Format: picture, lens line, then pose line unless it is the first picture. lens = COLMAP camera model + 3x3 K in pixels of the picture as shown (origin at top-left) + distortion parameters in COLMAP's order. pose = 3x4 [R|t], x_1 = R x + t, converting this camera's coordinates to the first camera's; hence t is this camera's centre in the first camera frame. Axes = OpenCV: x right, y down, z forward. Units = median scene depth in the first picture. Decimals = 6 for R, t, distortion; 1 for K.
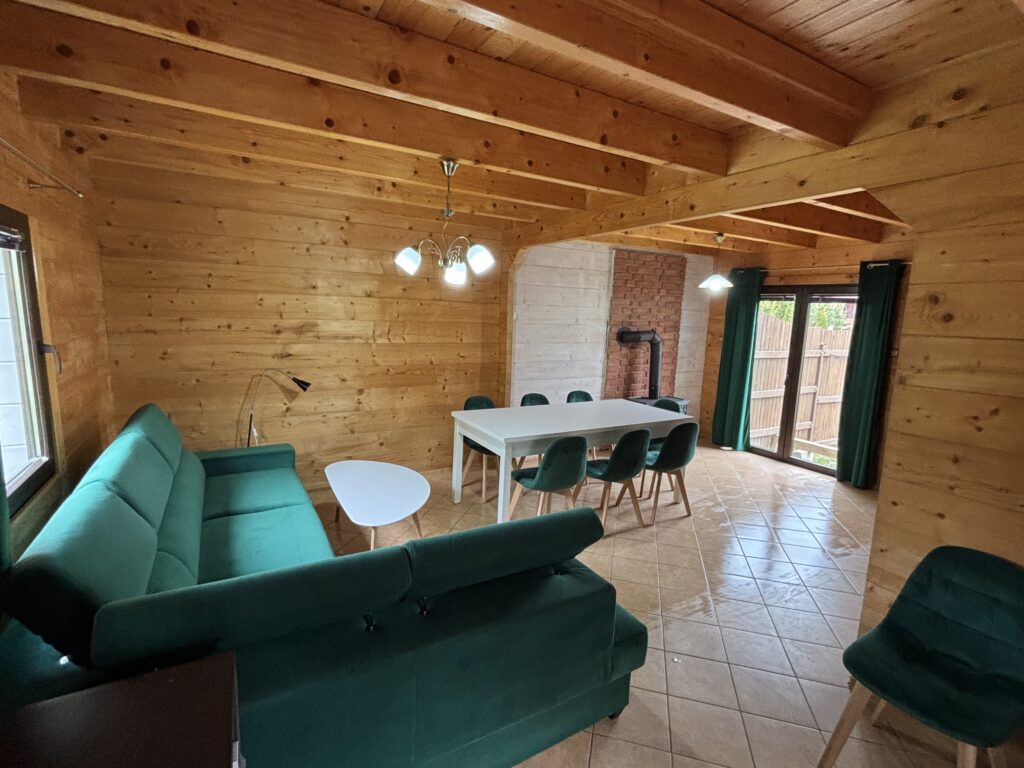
lens RADIAL K [[484.8, 0, 512.0], [0, 484.8, 384.0], [0, 0, 1]] dist [-0.002201, -0.000438]
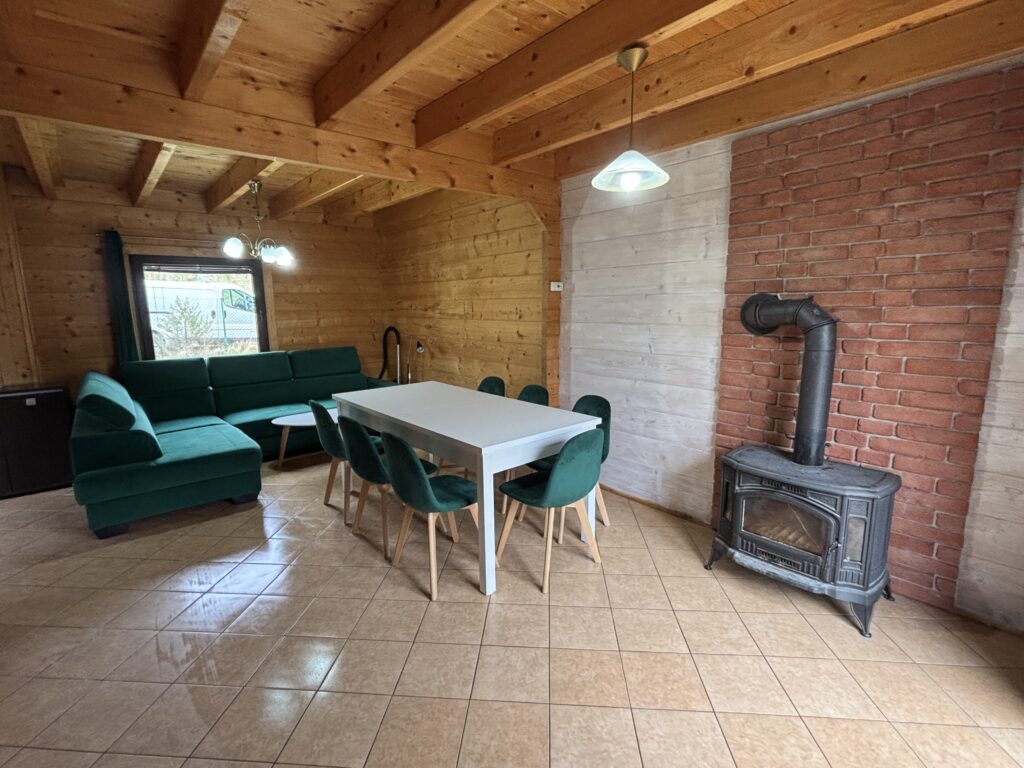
lens RADIAL K [[484.8, 0, 512.0], [0, 484.8, 384.0], [0, 0, 1]] dist [-0.002201, -0.000438]
pose [[0.196163, 0.124490, -0.972637, 0.671640], [-0.127100, 0.986769, 0.100665, -0.047694], [0.972299, 0.103875, 0.209390, 0.679659]]
